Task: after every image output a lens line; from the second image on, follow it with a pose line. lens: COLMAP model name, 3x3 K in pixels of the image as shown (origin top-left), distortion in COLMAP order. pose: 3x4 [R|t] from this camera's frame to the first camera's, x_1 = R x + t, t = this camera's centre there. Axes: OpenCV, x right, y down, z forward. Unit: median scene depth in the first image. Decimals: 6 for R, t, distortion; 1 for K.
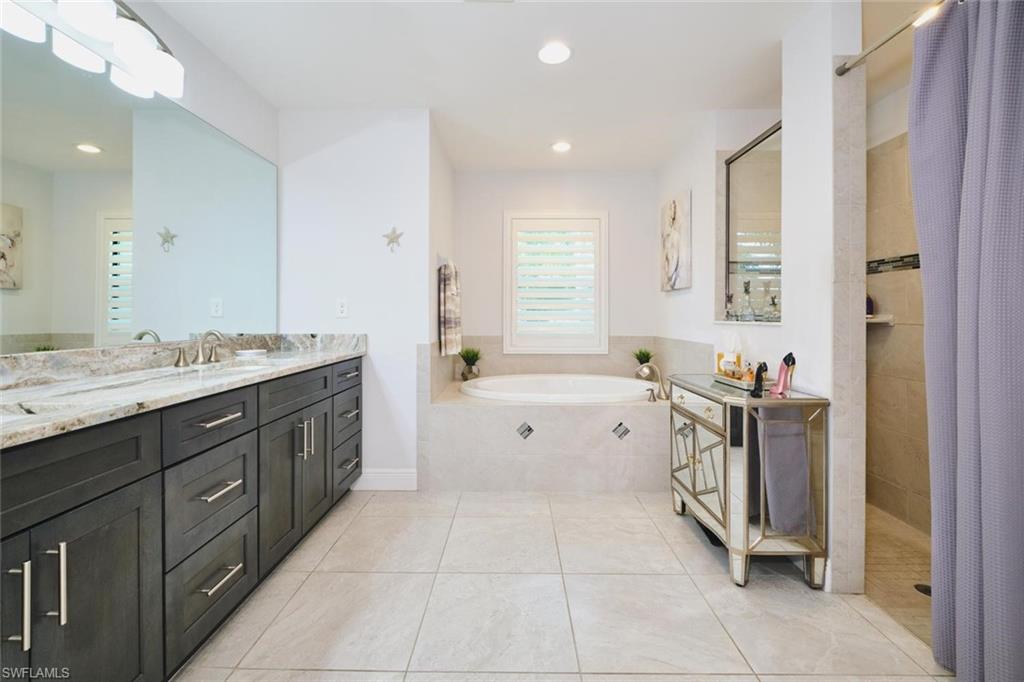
lens RADIAL K [[450.6, 0, 508.8], [0, 450.6, 315.5], [0, 0, 1]] dist [0.001801, -0.002931]
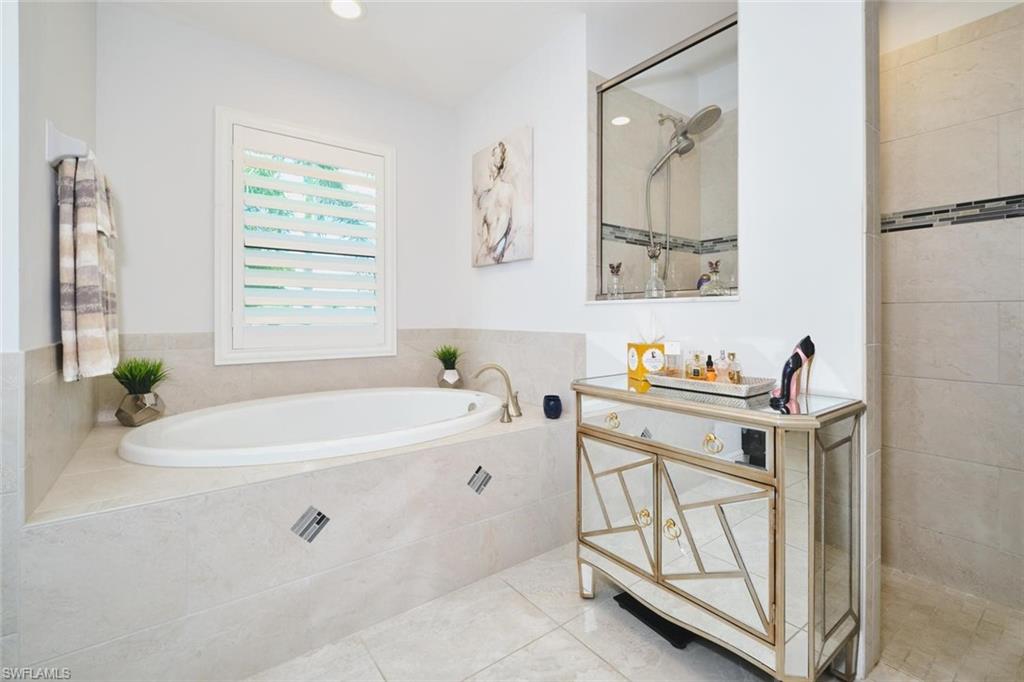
lens RADIAL K [[450.6, 0, 509.1], [0, 450.6, 314.5], [0, 0, 1]] dist [0.001801, -0.002931]
pose [[0.792676, 0.001249, 0.609641, -0.089266], [-0.000189, 0.999998, -0.001802, 0.034422], [-0.609643, 0.001313, 0.792675, 0.496532]]
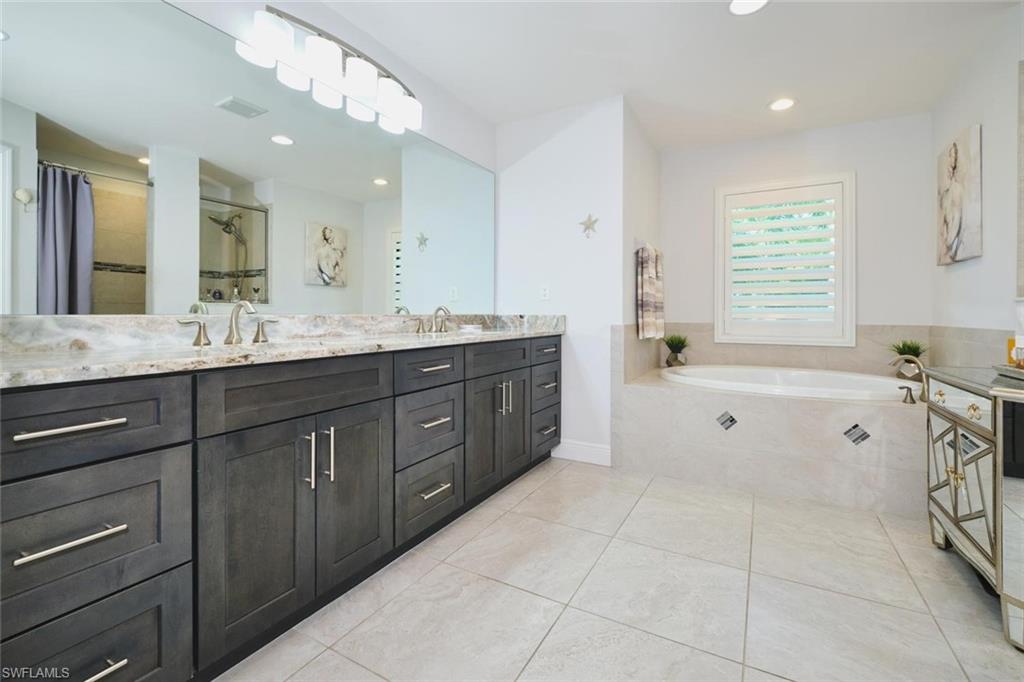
lens RADIAL K [[450.6, 0, 510.7], [0, 450.6, 311.9], [0, 0, 1]] dist [0.001801, -0.002931]
pose [[0.878335, -0.000834, -0.478044, 0.089316], [-0.001765, 0.999986, -0.004989, 0.039283], [0.478042, 0.005226, 0.878322, -0.018857]]
